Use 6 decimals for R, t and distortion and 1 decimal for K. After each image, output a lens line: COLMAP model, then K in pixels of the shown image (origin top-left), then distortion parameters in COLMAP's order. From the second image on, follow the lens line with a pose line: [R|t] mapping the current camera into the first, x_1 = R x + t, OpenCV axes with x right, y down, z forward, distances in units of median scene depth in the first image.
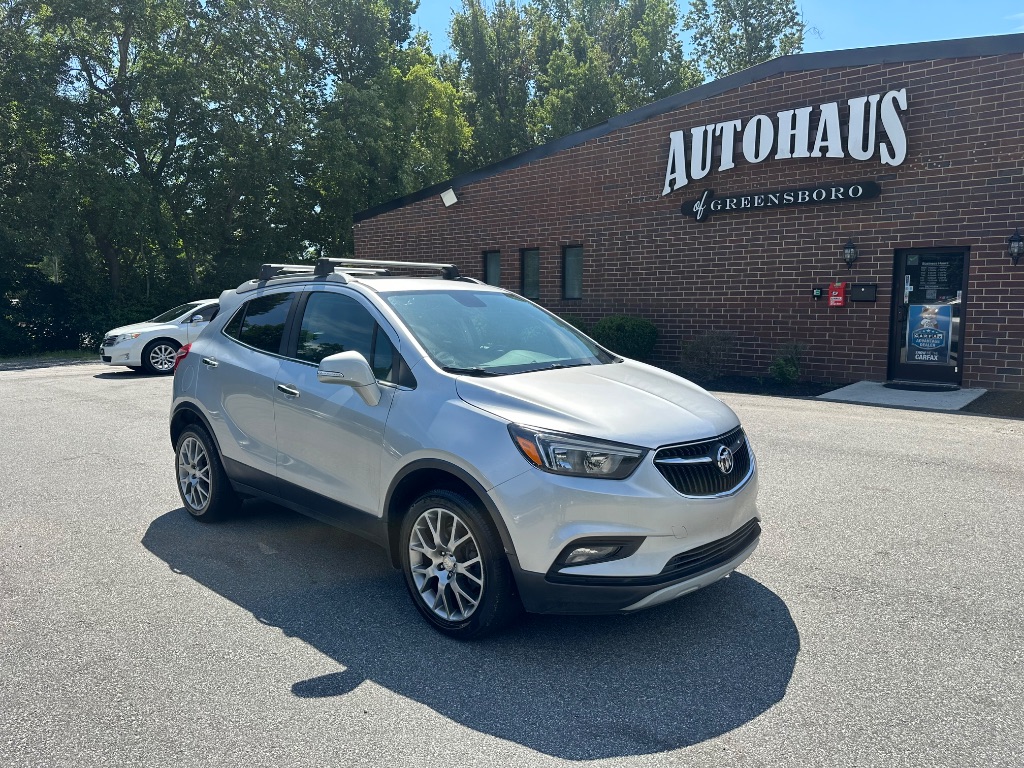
lens RADIAL K [[735.5, 0, 505.4], [0, 735.5, 384.7], [0, 0, 1]] dist [0.022761, -0.038837]
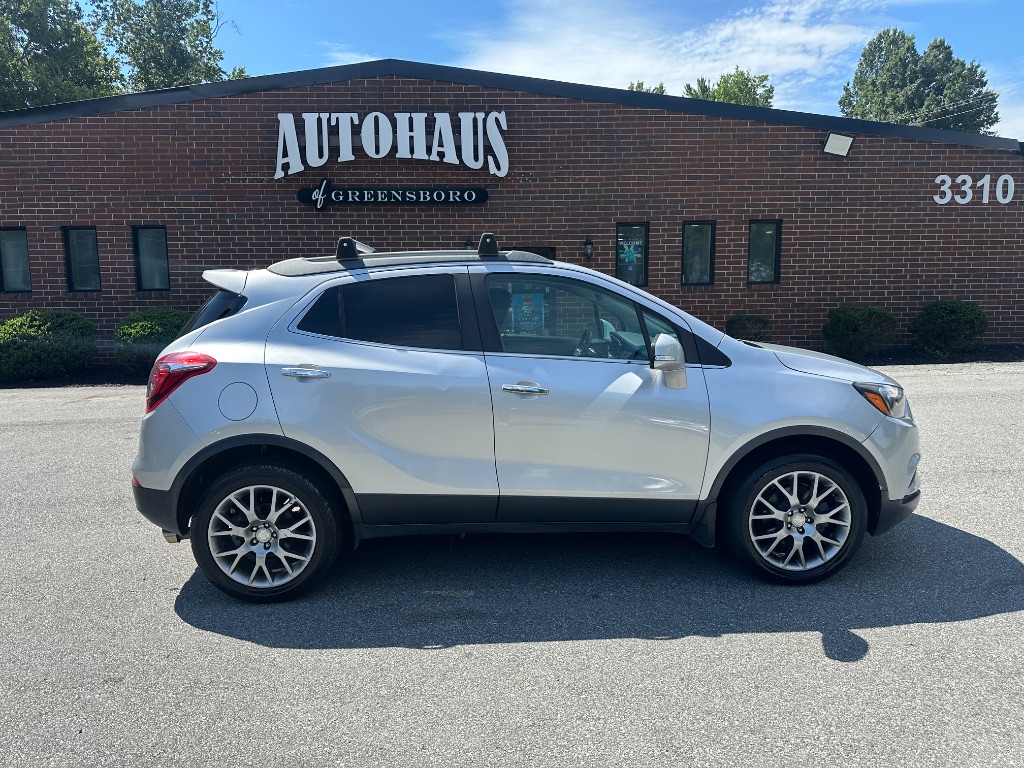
lens RADIAL K [[713.4, 0, 515.3], [0, 713.4, 399.4], [0, 0, 1]] dist [0.081702, -0.087985]
pose [[0.696492, -0.112344, 0.708716, -0.291252], [0.091368, 0.993513, 0.067698, -0.012432], [-0.711724, 0.017603, 0.702239, 0.150374]]
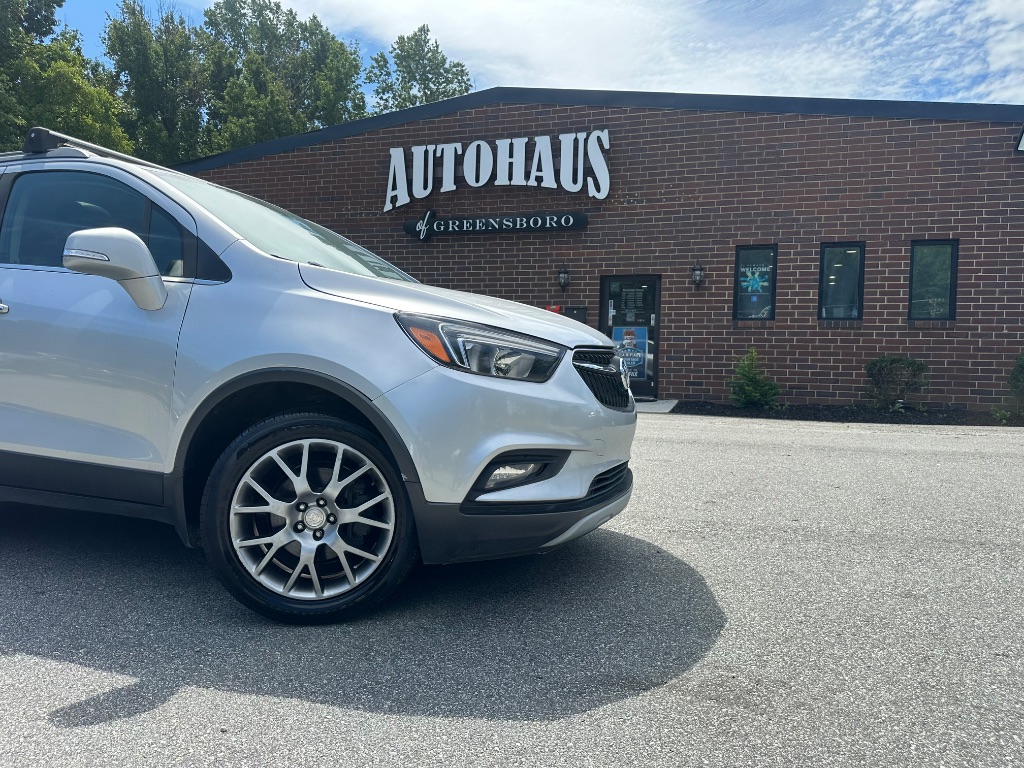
lens RADIAL K [[730.9, 0, 516.0], [0, 730.9, 400.9], [0, 0, 1]] dist [0.082584, -0.128289]
pose [[0.903662, -0.005433, 0.428211, -0.050869], [0.027646, 0.998574, -0.045672, 0.045017], [-0.427353, 0.053110, 0.902524, 0.071849]]
